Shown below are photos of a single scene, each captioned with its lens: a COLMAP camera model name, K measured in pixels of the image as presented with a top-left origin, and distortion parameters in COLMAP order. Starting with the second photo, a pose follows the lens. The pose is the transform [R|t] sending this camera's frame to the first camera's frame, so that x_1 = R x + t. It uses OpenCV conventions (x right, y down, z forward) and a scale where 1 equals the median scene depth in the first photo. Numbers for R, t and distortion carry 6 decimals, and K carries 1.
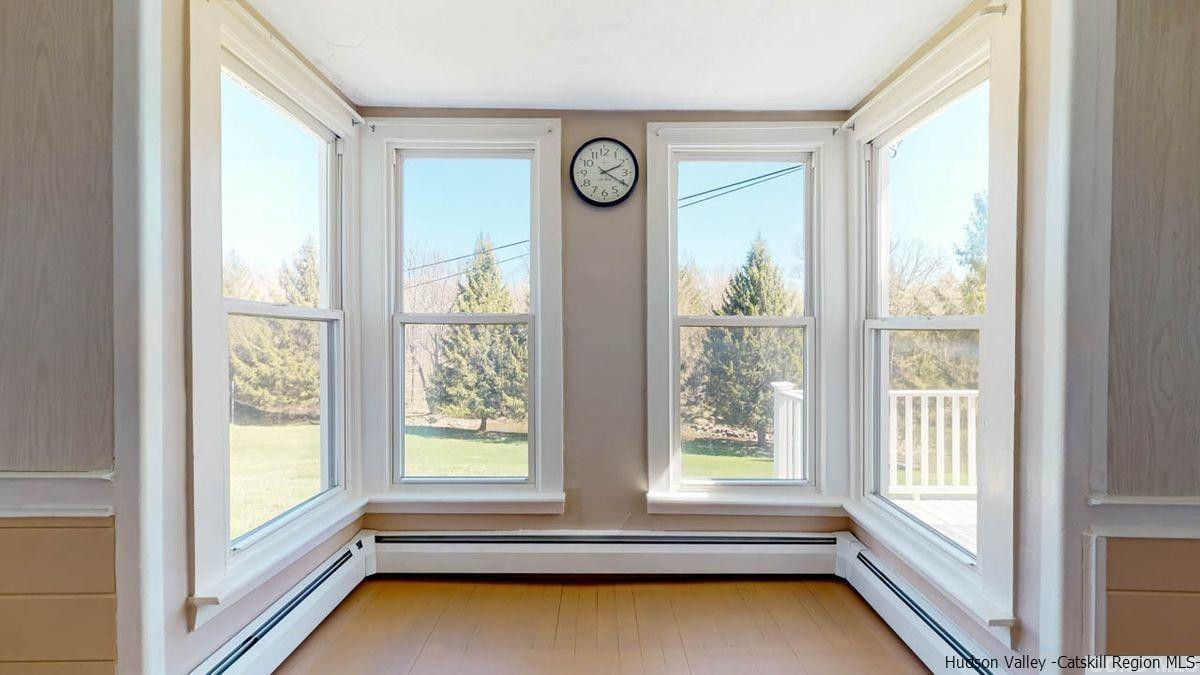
lens RADIAL K [[448.2, 0, 600.1], [0, 448.2, 336.8], [0, 0, 1]] dist [-0.001405, -0.000022]
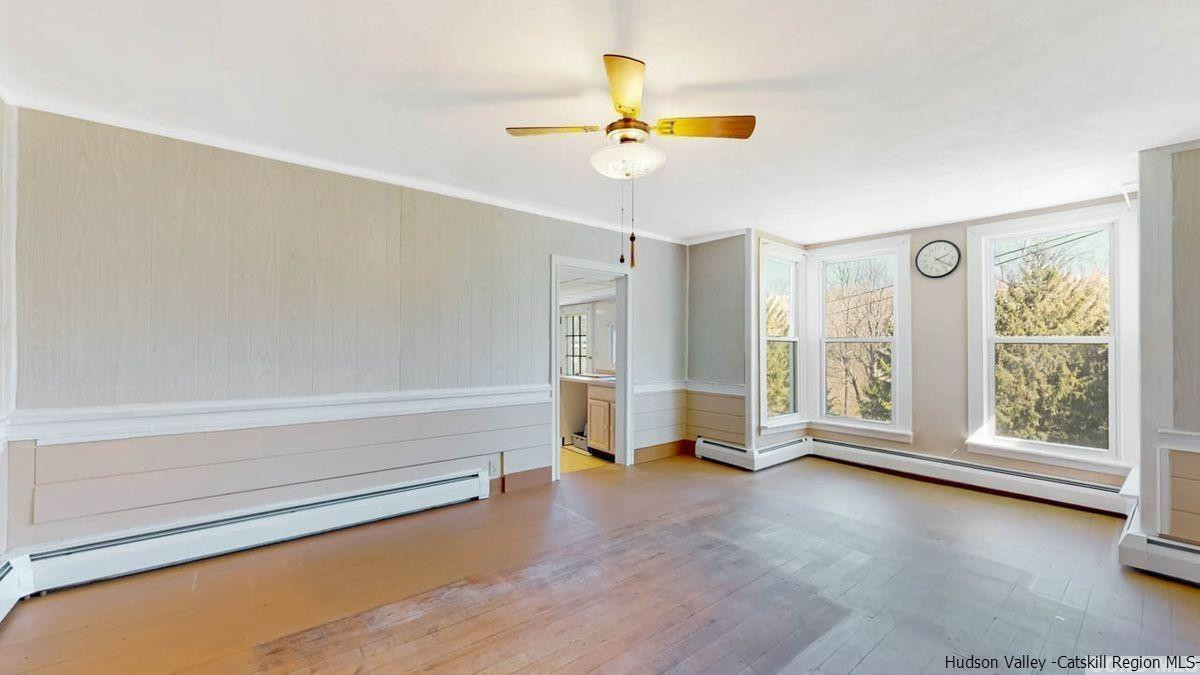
lens RADIAL K [[448.2, 0, 598.9], [0, 448.2, 341.4], [0, 0, 1]] dist [-0.001405, -0.000022]
pose [[0.619518, -0.007026, -0.784951, 0.583743], [-0.005434, 0.999898, -0.013239, -0.001392], [0.784964, 0.012467, 0.619416, -1.206213]]
